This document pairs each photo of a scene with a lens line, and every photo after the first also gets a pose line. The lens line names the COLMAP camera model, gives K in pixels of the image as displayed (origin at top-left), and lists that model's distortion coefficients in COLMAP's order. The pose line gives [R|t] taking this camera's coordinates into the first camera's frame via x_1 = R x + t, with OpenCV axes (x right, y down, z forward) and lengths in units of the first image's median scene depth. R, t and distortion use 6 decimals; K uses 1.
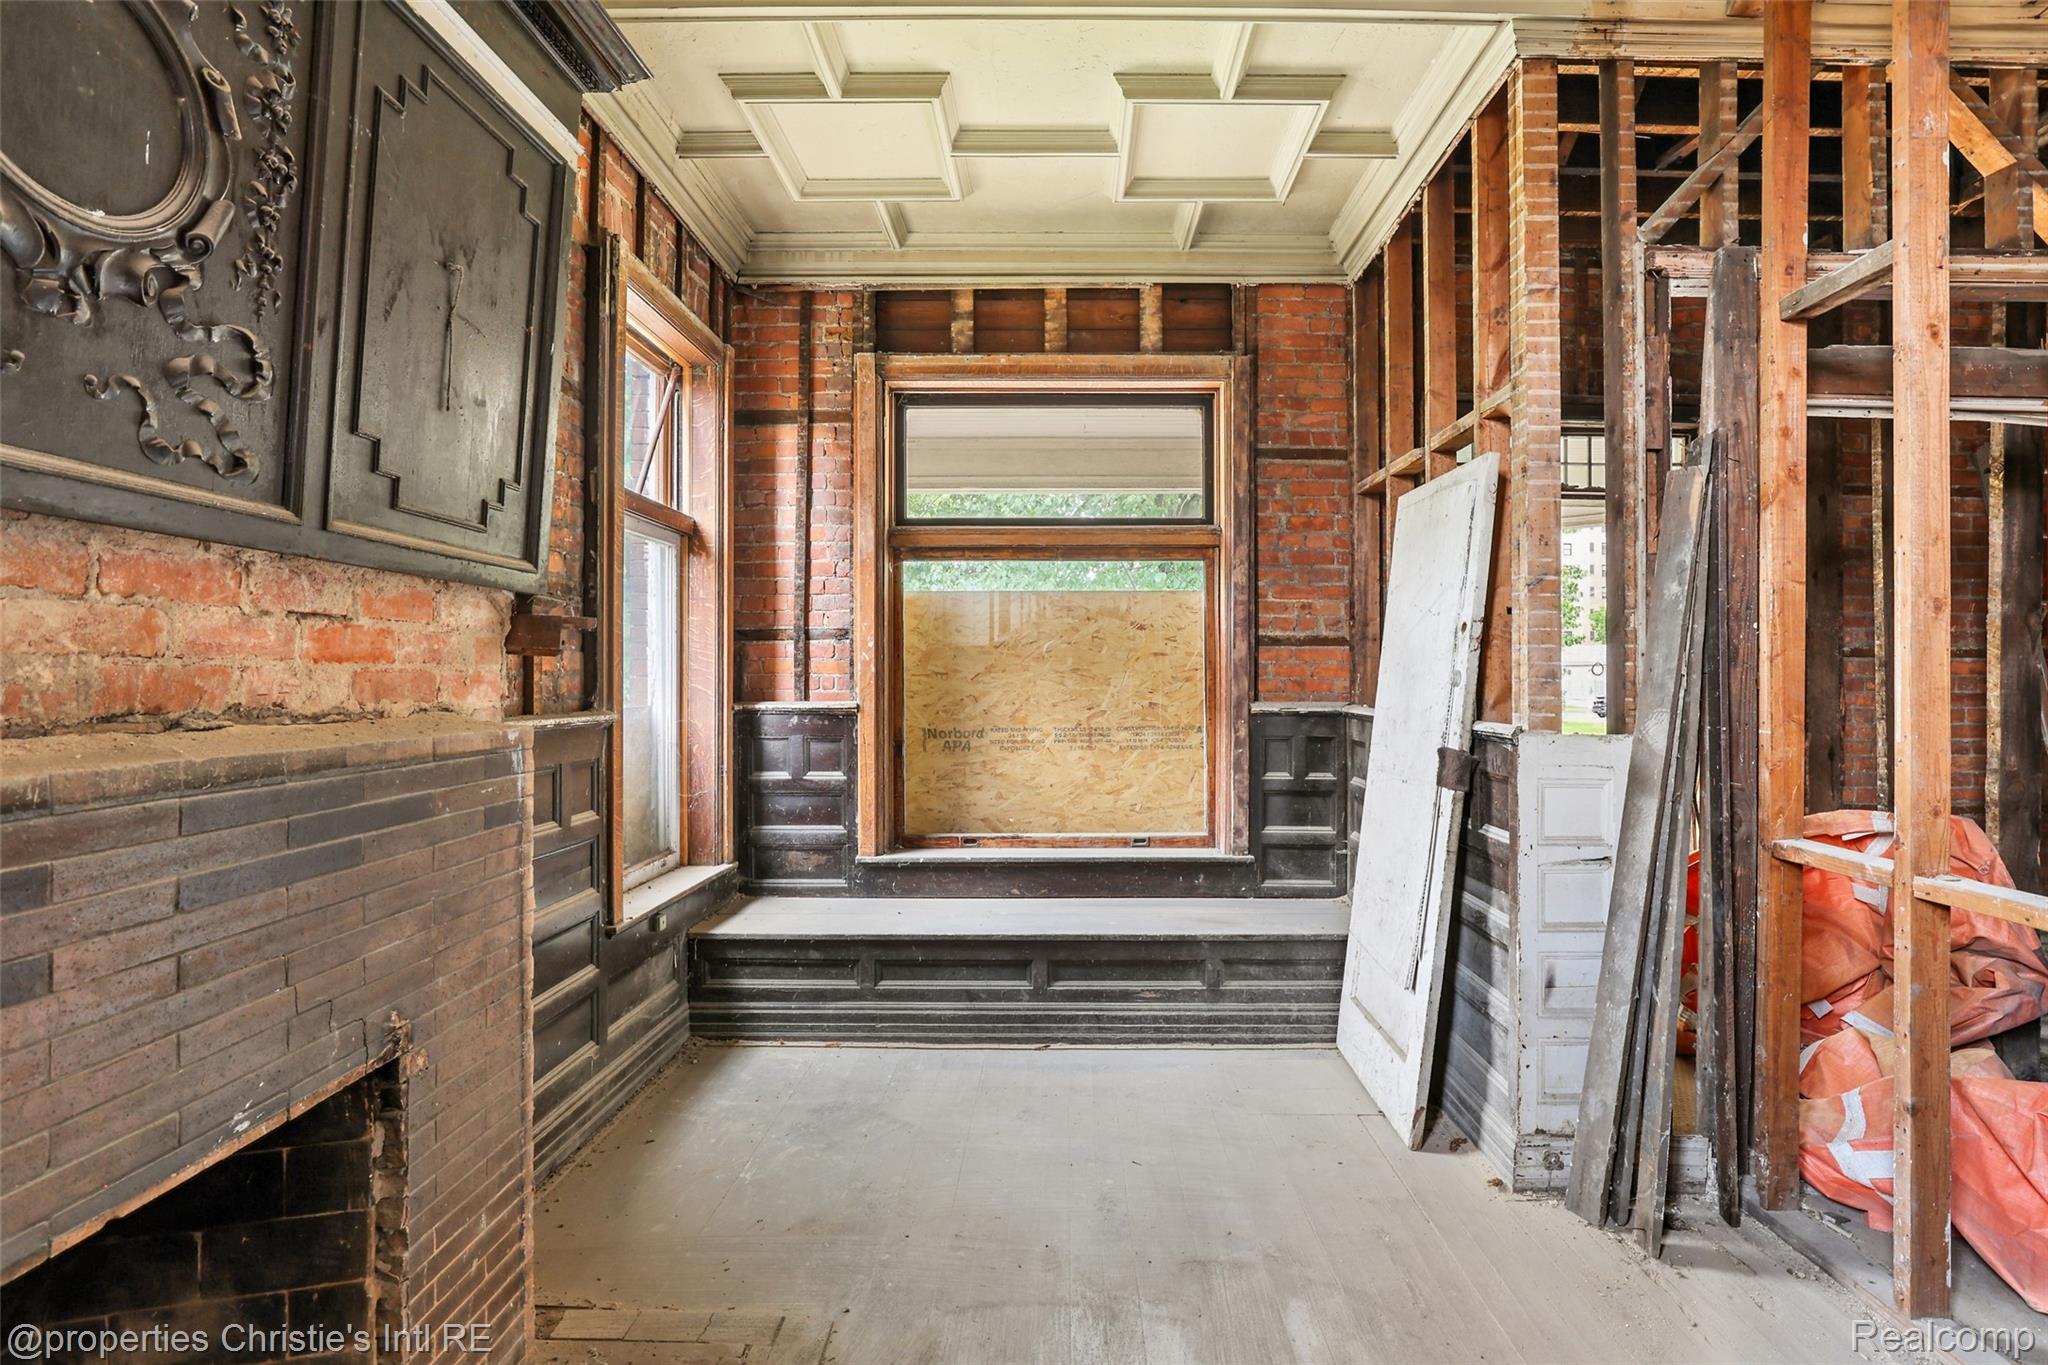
lens RADIAL K [[964.0, 0, 1028.8], [0, 964.0, 672.1], [0, 0, 1]] dist [-0.026212, -0.000080]
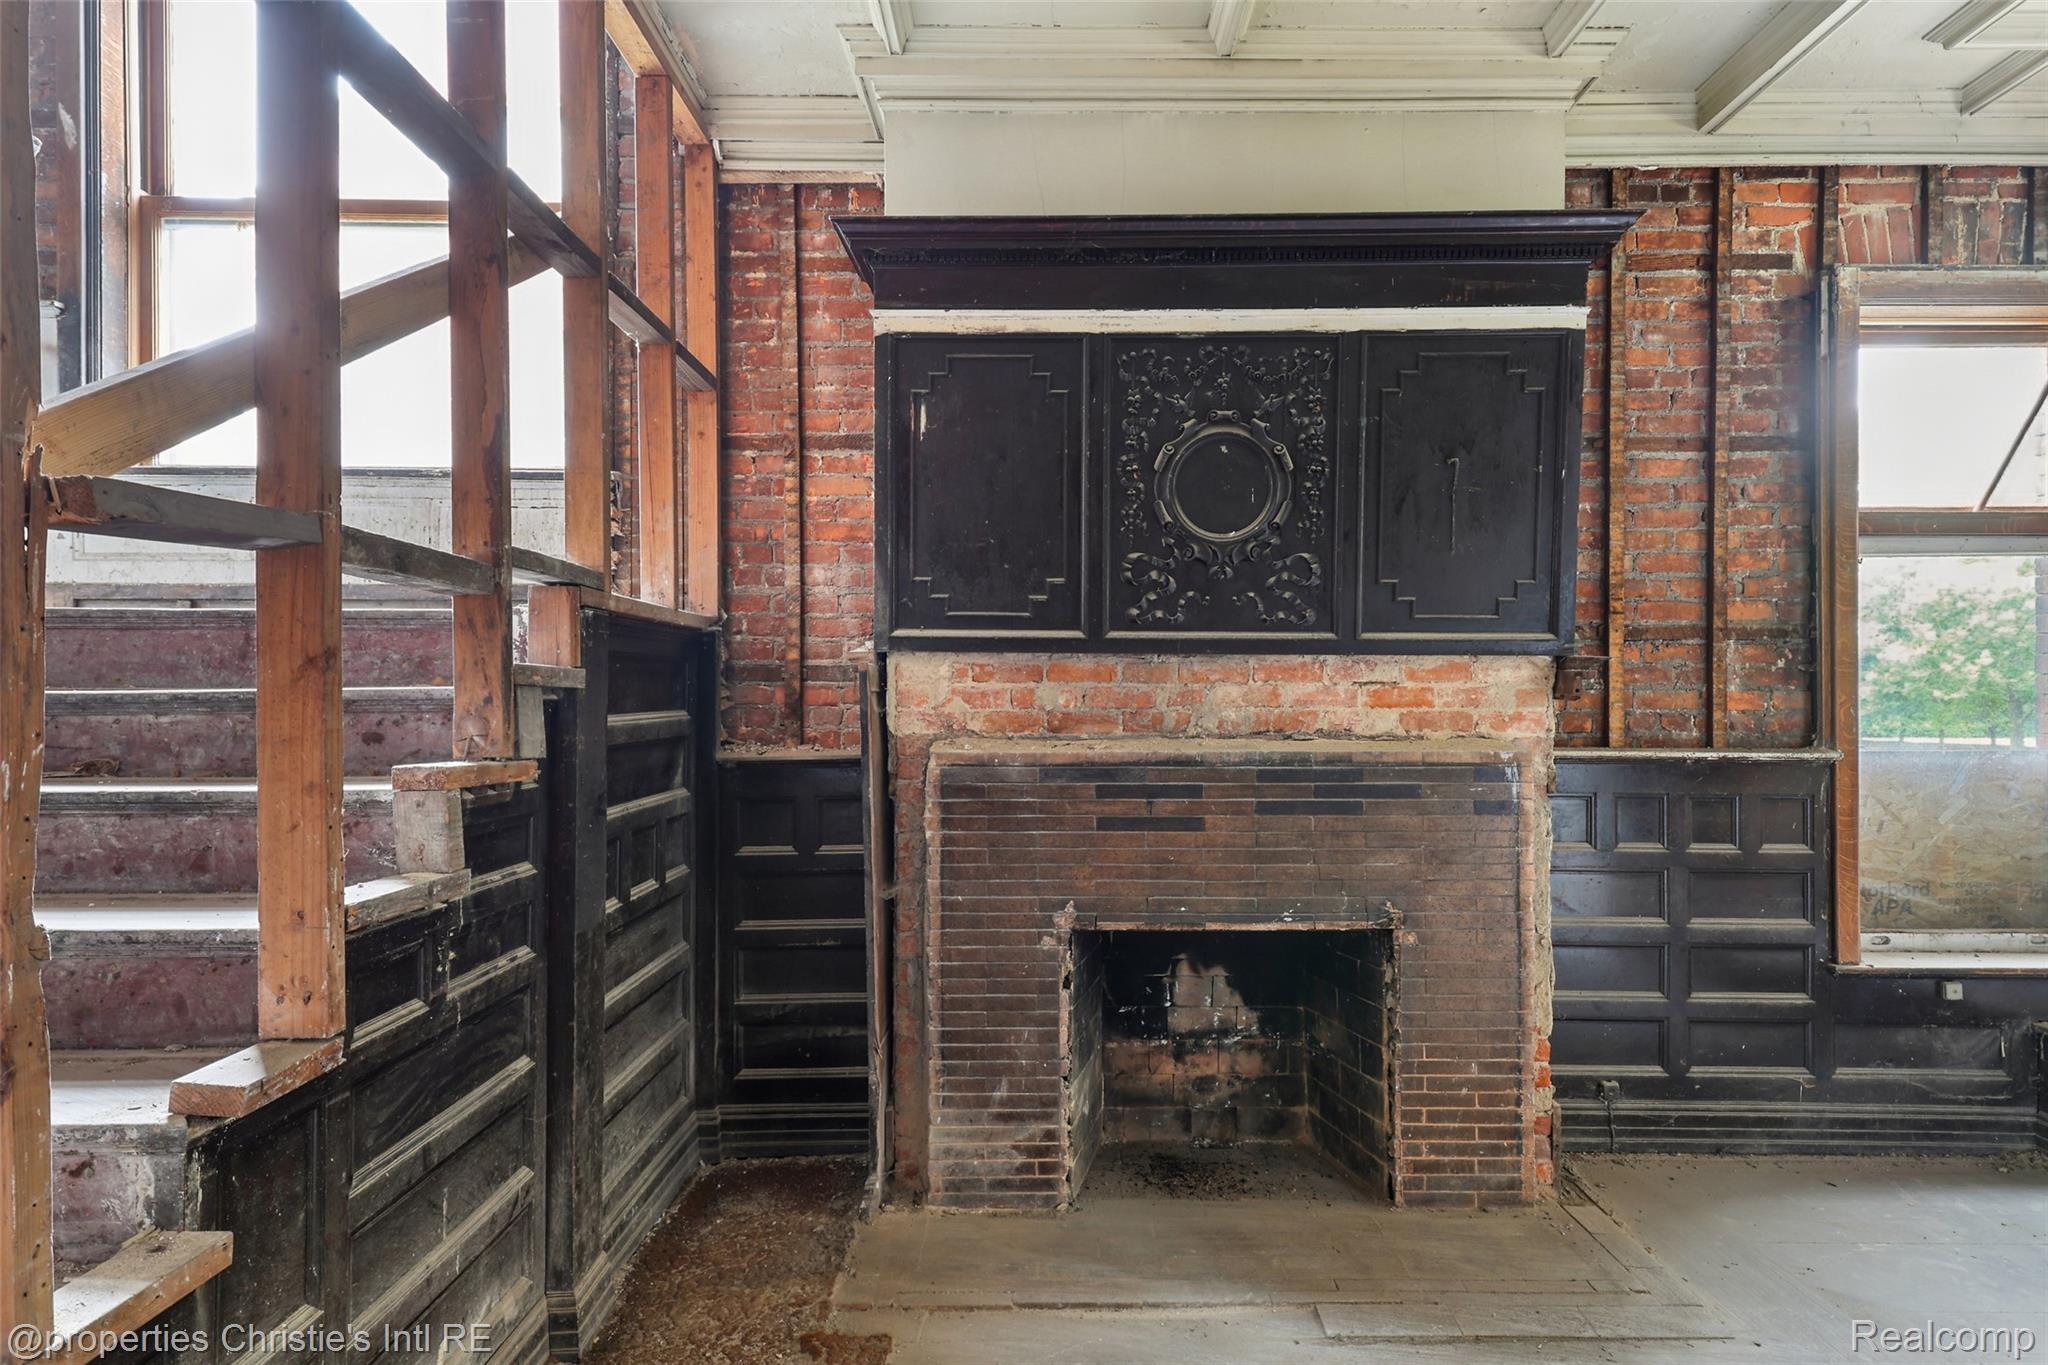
lens RADIAL K [[1048.5, 0, 1032.7], [0, 1048.5, 700.2], [0, 0, 1]] dist [0.001619, 0.000106]
pose [[-0.014672, -0.004863, -0.999881, 1.308080], [0.005530, 0.999972, -0.004944, -0.018853], [0.999877, -0.005601, -0.014645, 0.349375]]
